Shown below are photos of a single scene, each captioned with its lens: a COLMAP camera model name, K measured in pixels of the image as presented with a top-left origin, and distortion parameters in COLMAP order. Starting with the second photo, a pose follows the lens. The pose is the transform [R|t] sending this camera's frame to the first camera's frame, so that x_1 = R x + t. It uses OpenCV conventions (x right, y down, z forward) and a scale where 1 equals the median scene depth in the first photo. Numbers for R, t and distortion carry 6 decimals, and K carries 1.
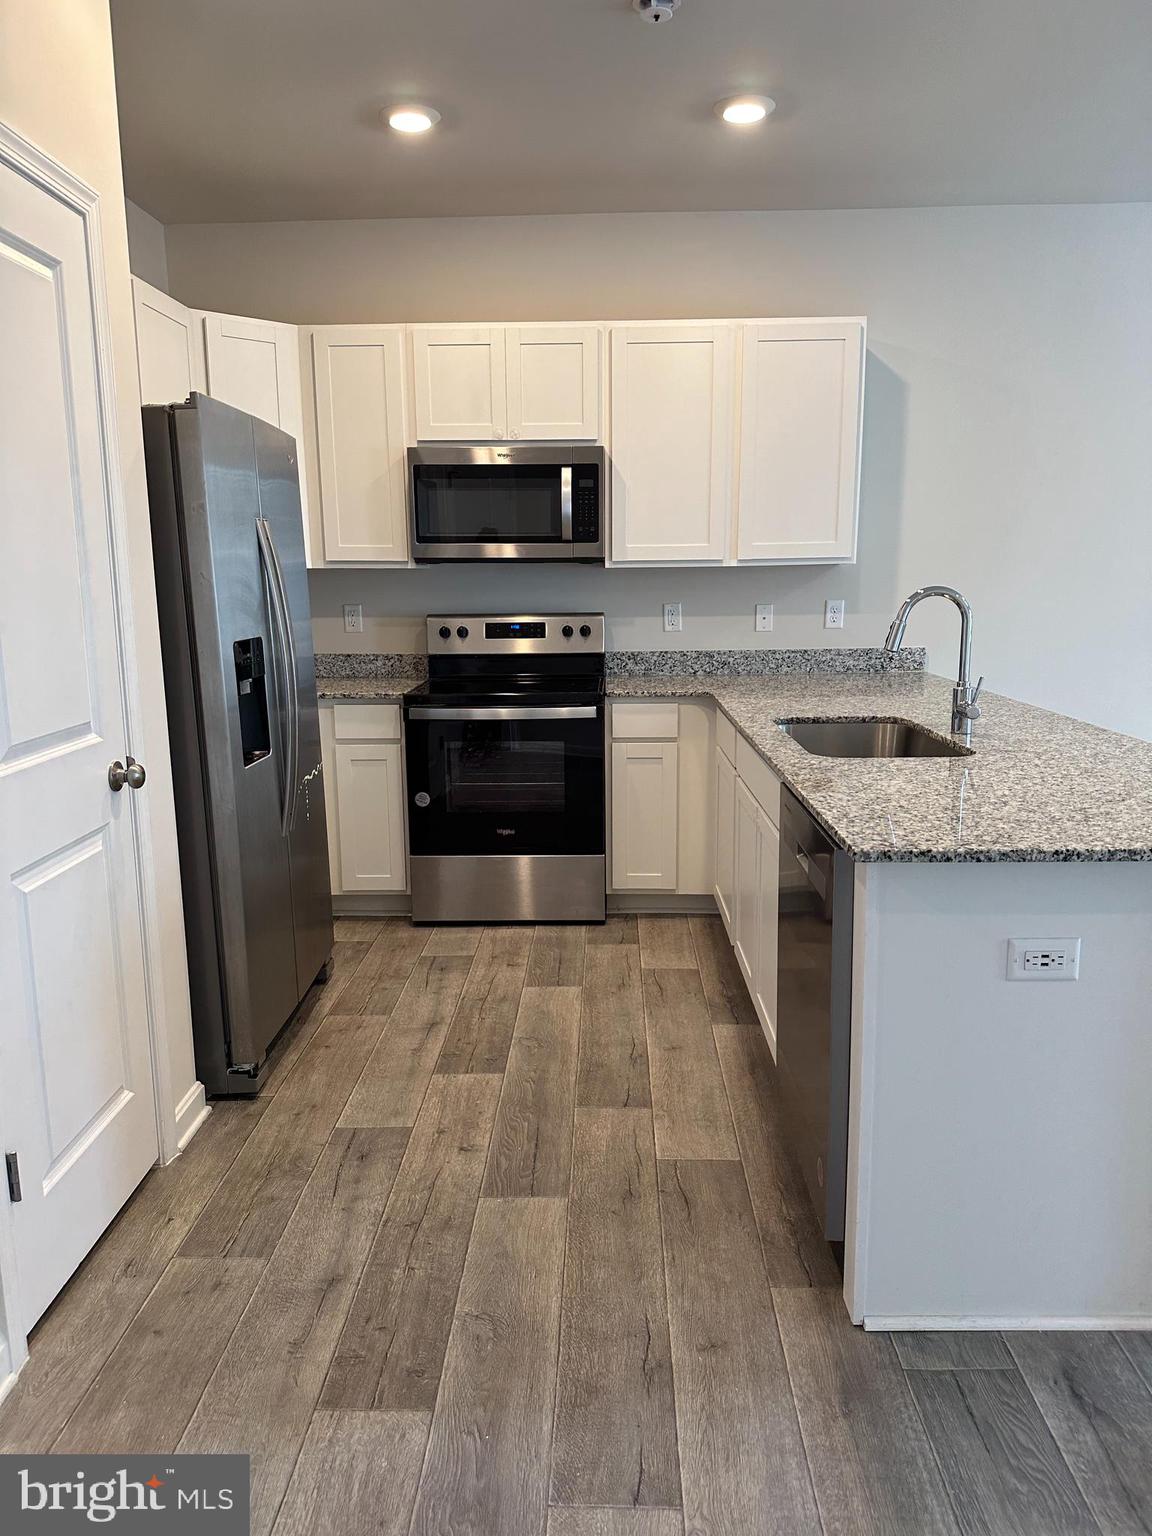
lens RADIAL K [[1070.3, 0, 580.6], [0, 1070.3, 768.2], [0, 0, 1]] dist [0.046351, -0.046147]
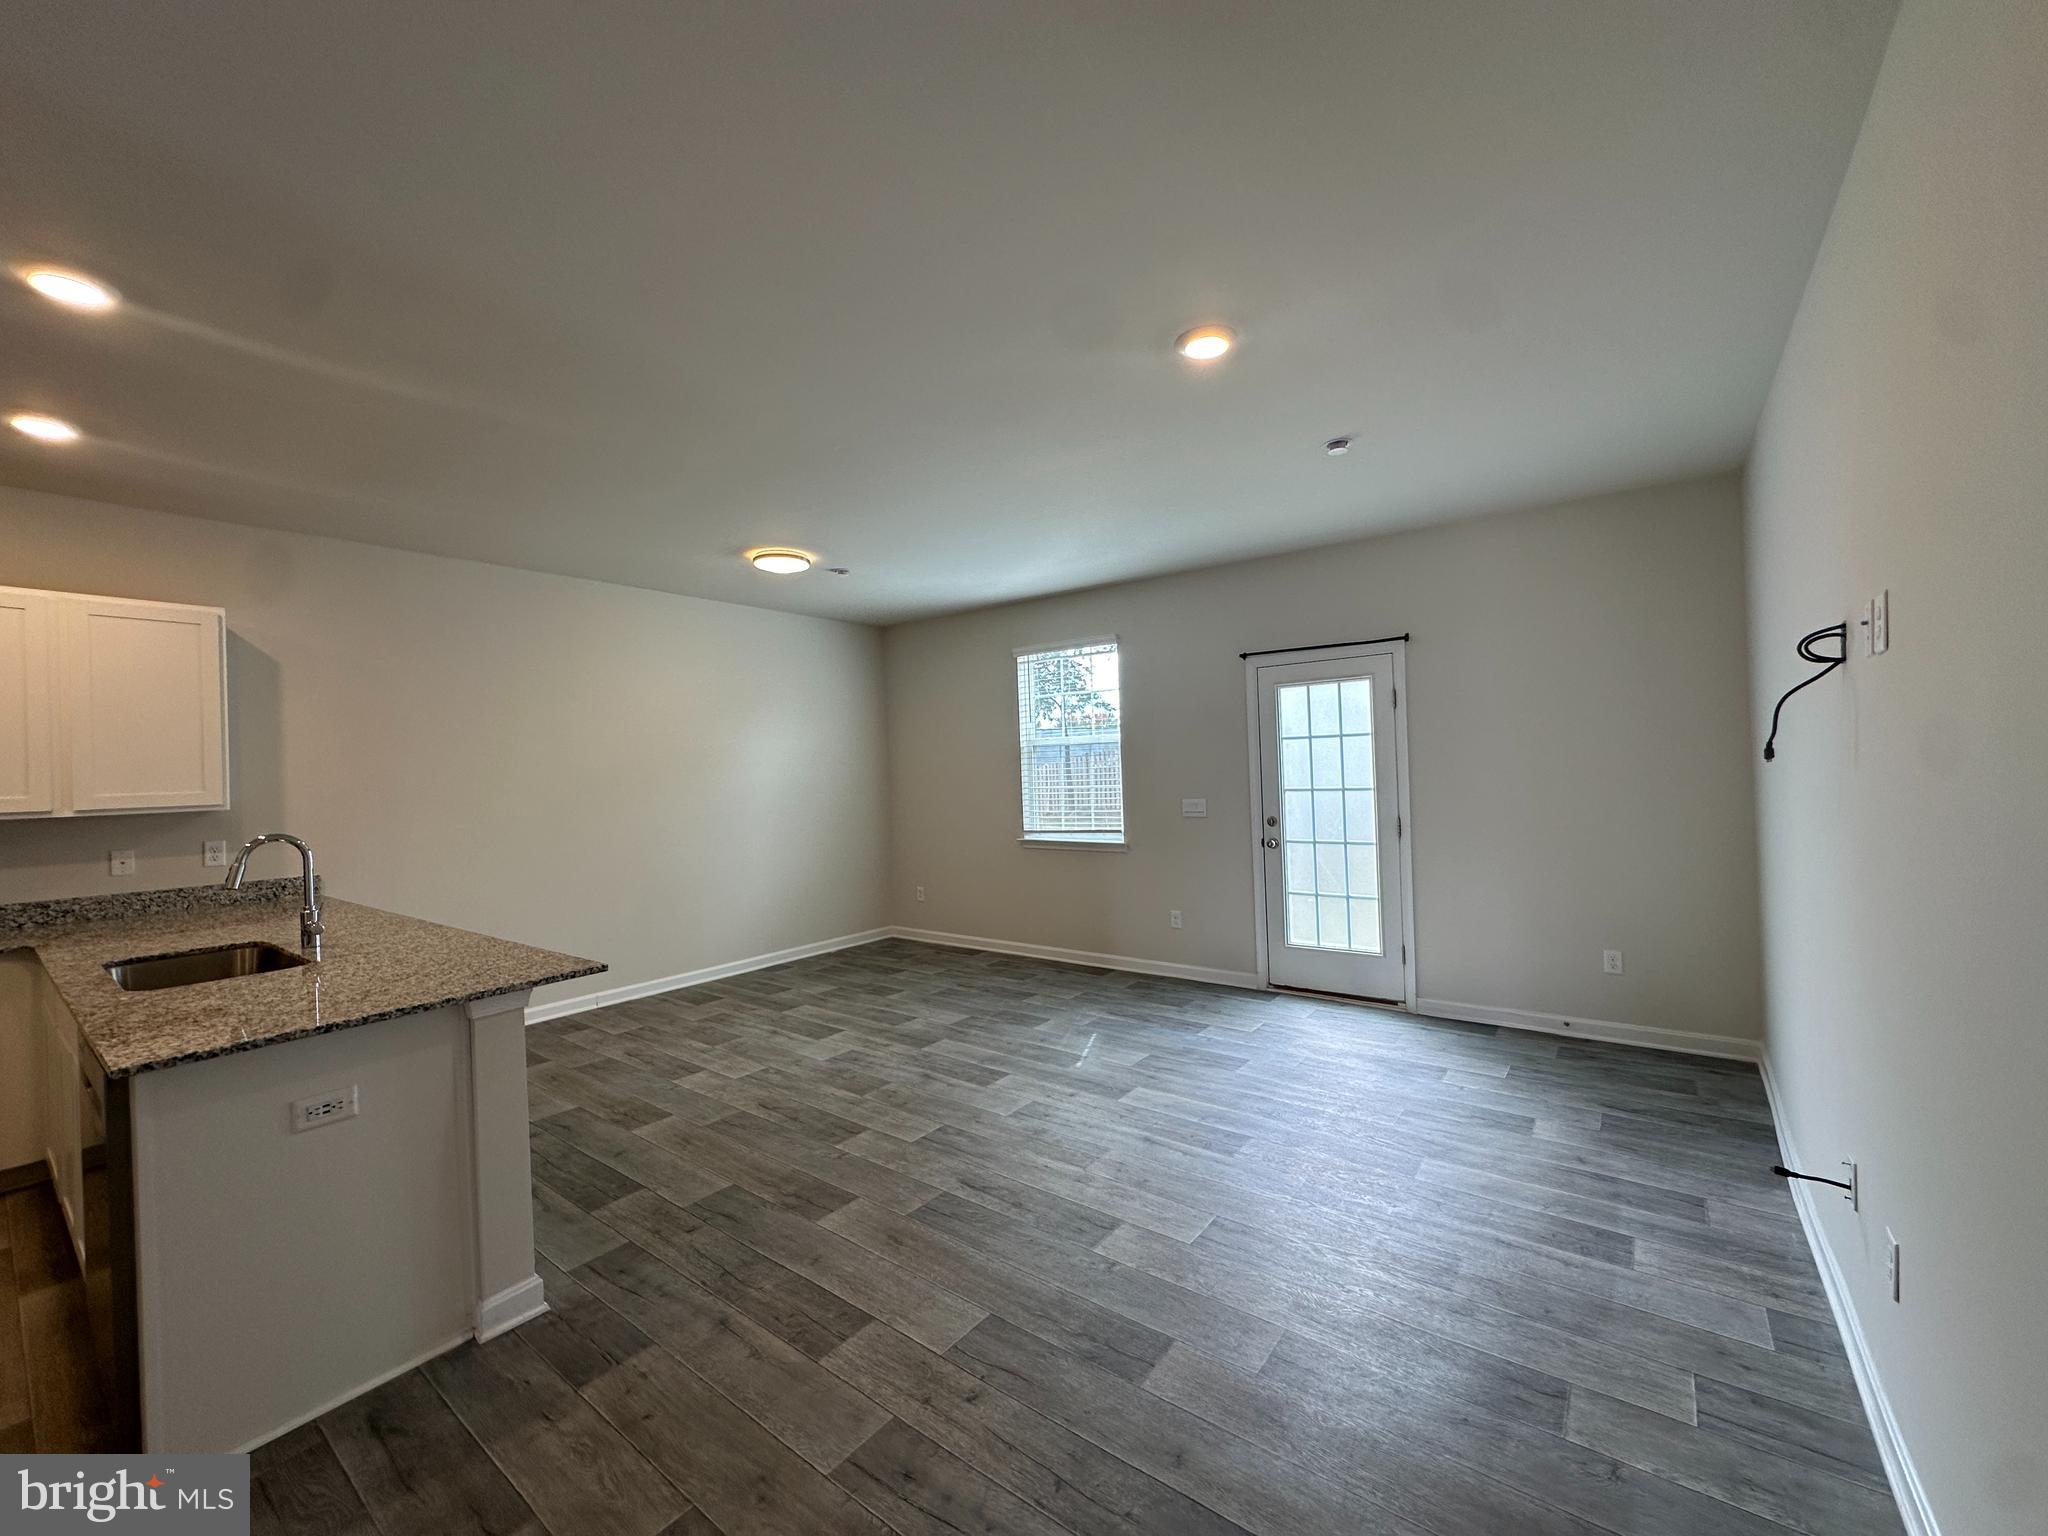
lens RADIAL K [[822.5, 0, 1010.7], [0, 822.5, 766.0], [0, 0, 1]] dist [0.000902, 0.001656]
pose [[0.595832, -0.006549, 0.803082, 0.058229], [0.169728, 0.978407, -0.117948, 0.011588], [-0.784969, 0.206582, 0.584078, -0.220587]]
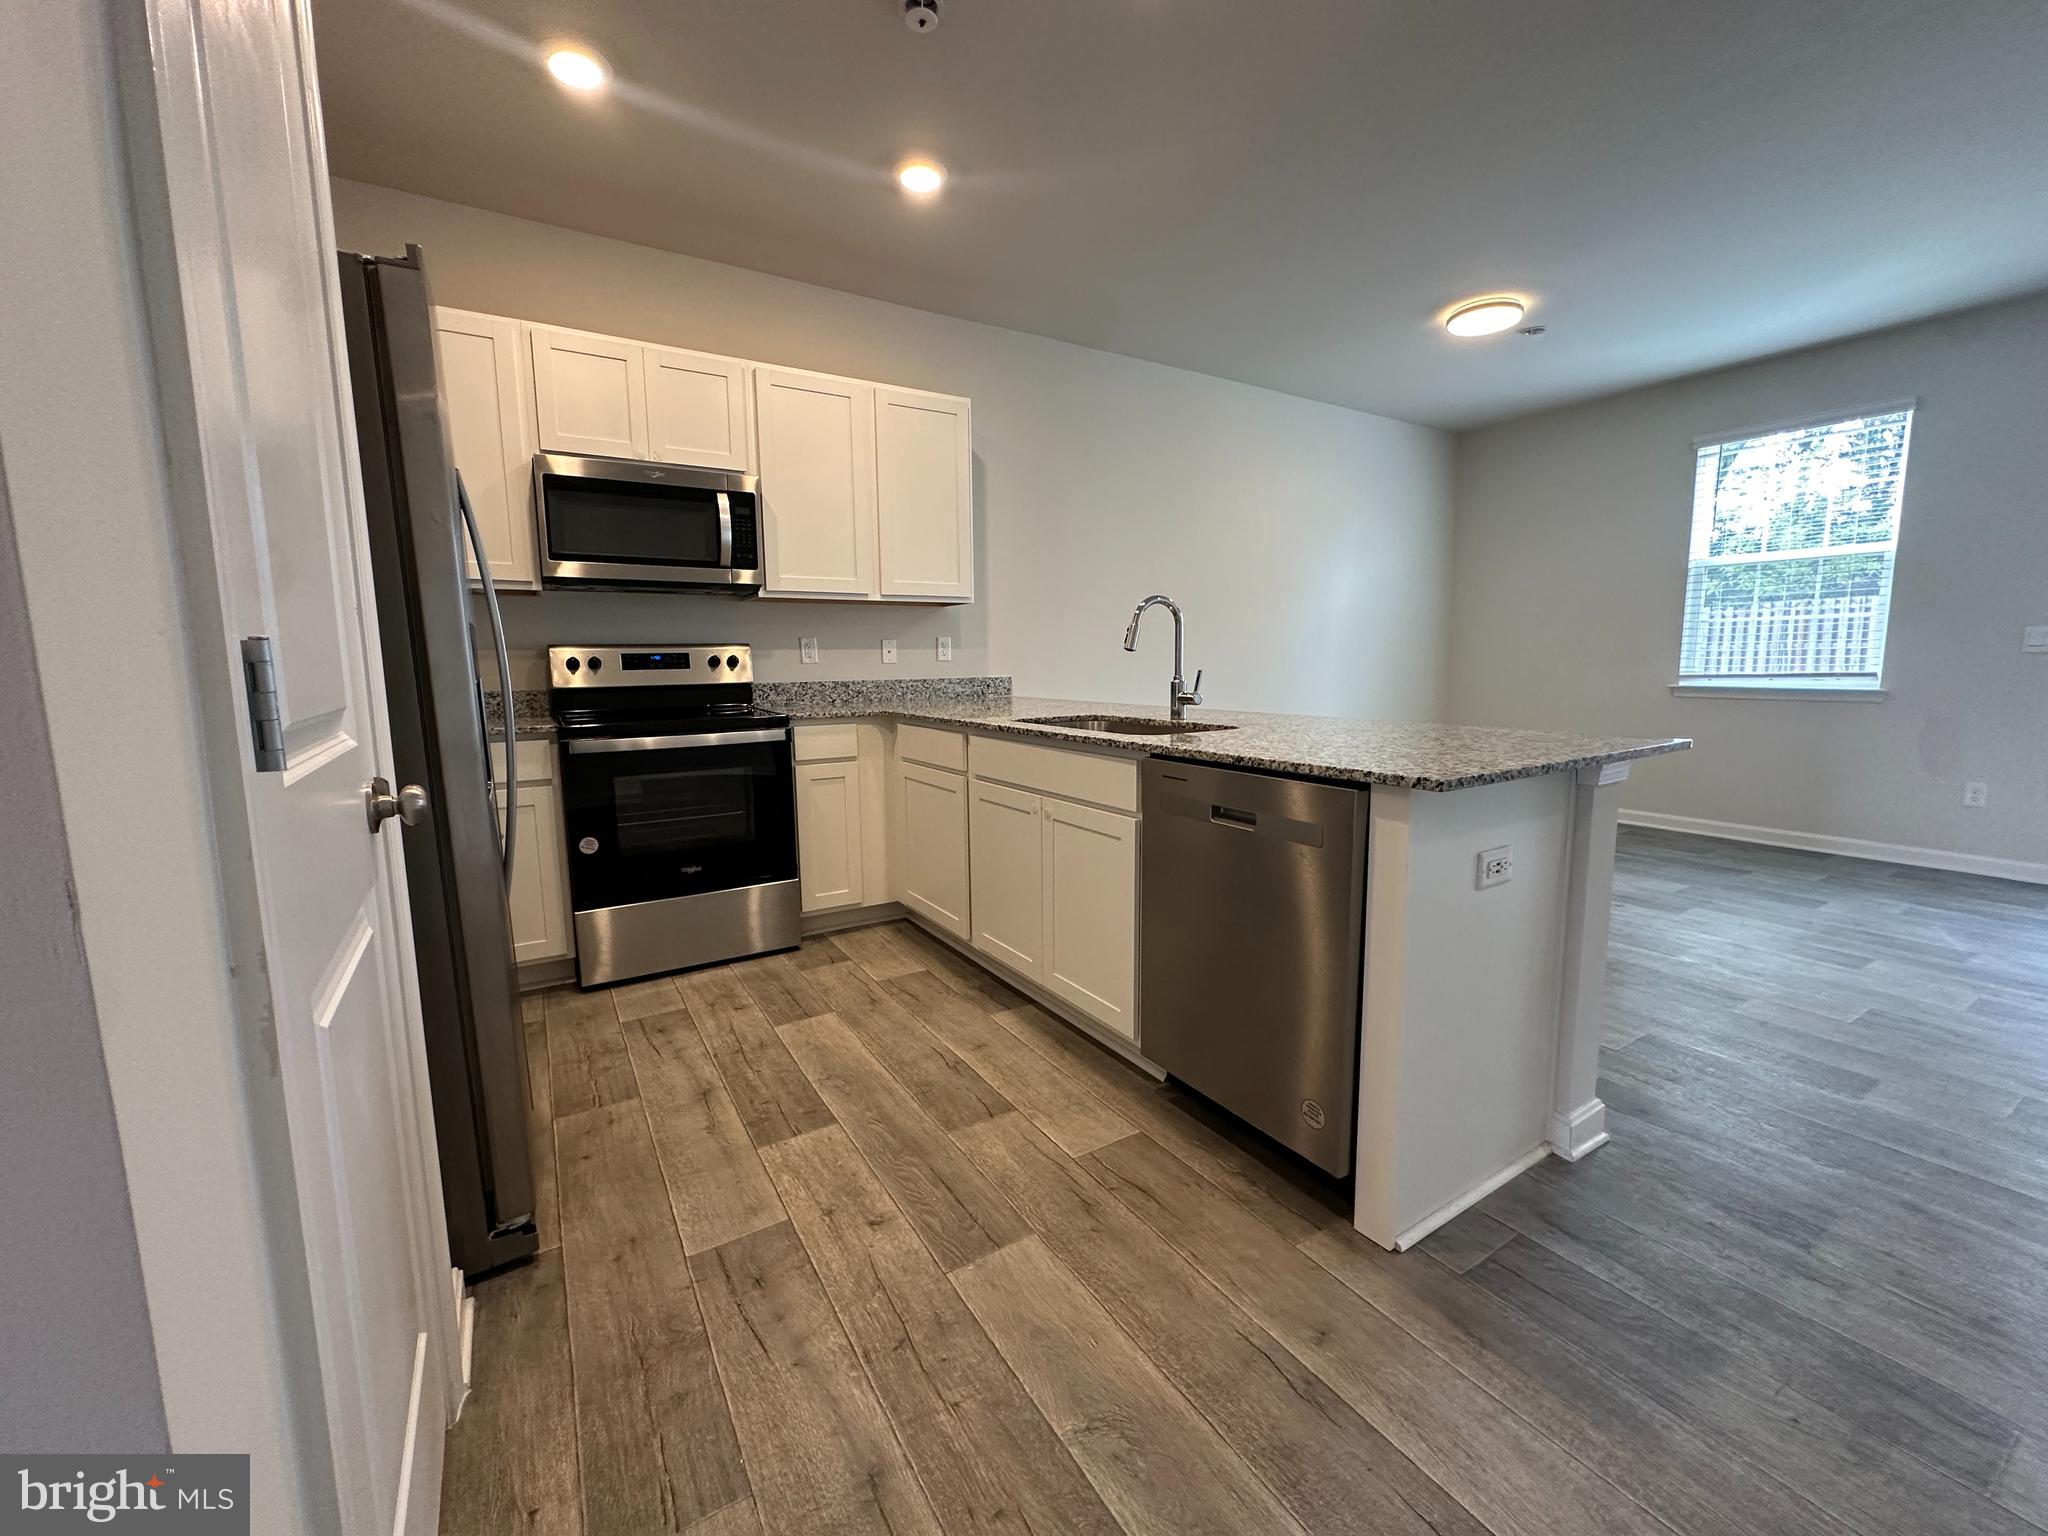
lens RADIAL K [[822.5, 0, 1021.3], [0, 822.5, 758.9], [0, 0, 1]] dist [0.000902, 0.001656]
pose [[0.839327, -0.066959, 0.539487, -0.254621], [0.102172, 0.994131, -0.035569, 0.023208], [-0.533939, 0.084974, 0.841242, 0.285032]]
